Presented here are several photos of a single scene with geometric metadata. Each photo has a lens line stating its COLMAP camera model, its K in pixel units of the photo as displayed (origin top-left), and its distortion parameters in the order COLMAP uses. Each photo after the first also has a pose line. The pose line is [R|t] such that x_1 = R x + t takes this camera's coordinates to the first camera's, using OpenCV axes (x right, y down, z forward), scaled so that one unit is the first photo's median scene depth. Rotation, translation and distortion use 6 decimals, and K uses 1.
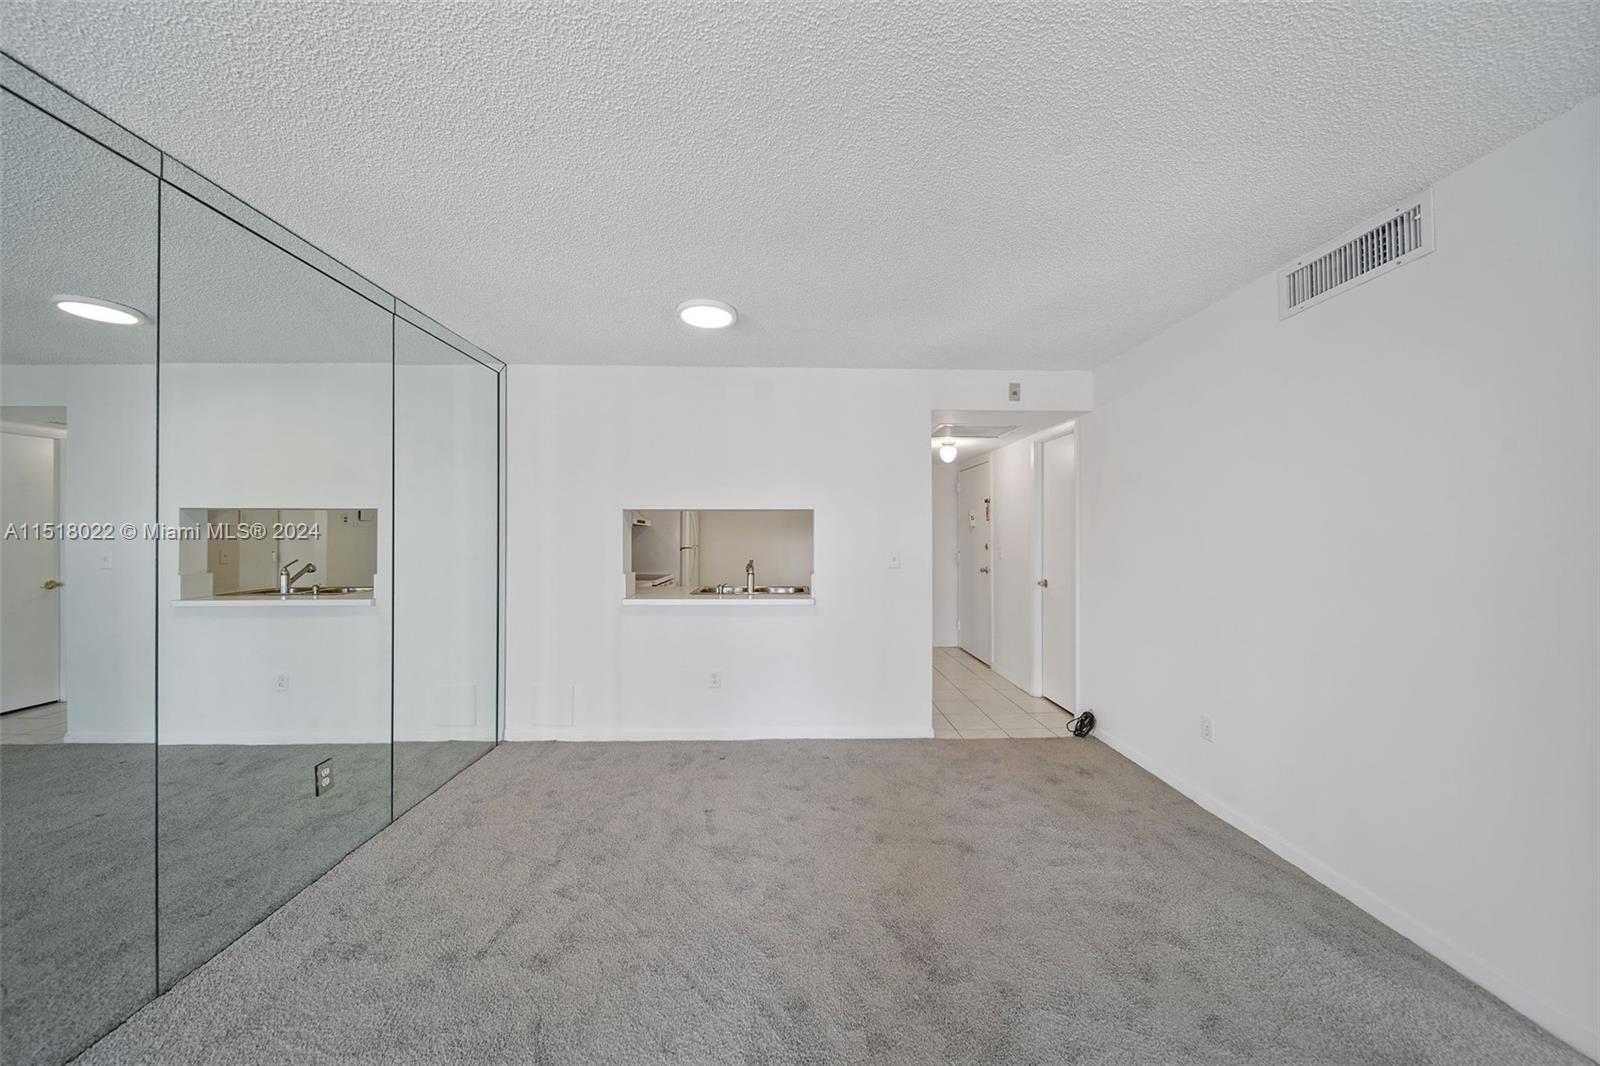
lens RADIAL K [[581.5, 0, 801.9], [0, 581.5, 538.3], [0, 0, 1]] dist [-0.000571, -0.000216]
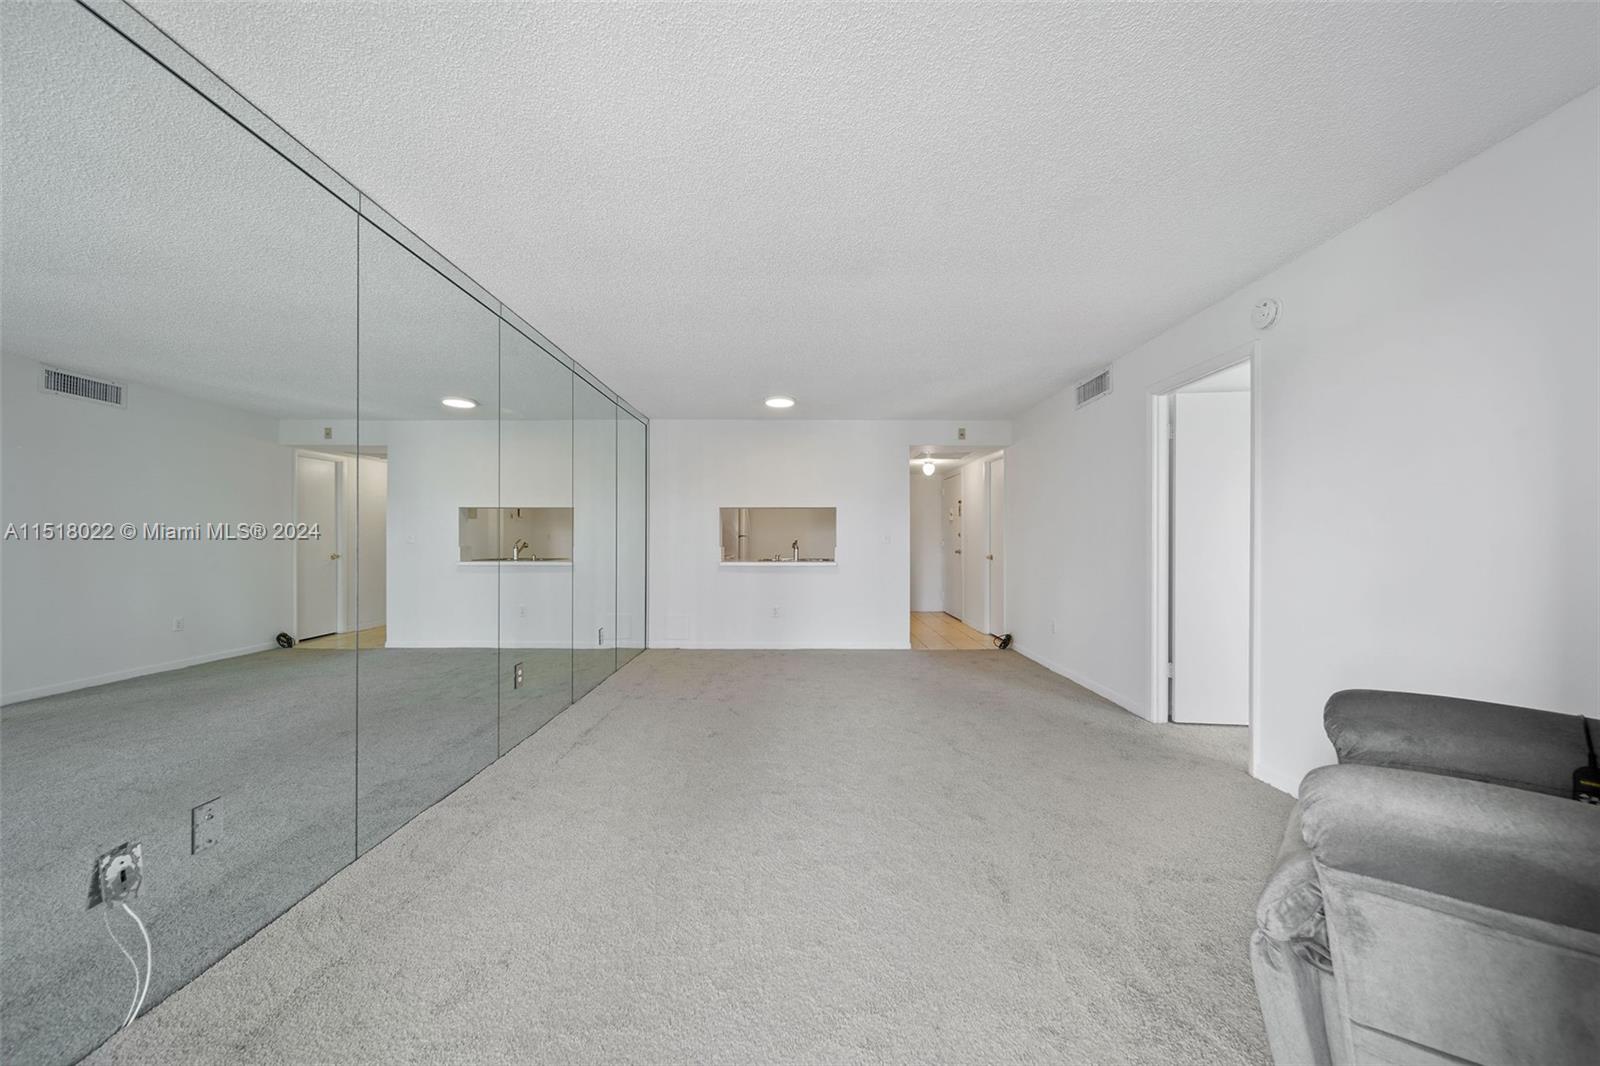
lens RADIAL K [[581.5, 0, 801.9], [0, 581.5, 538.3], [0, 0, 1]] dist [-0.000571, -0.000216]
pose [[0.999605, 0.000258, -0.028098, -0.028326], [-0.000290, 0.999999, -0.001143, 0.036500], [0.028098, 0.001151, 0.999605, -0.597315]]
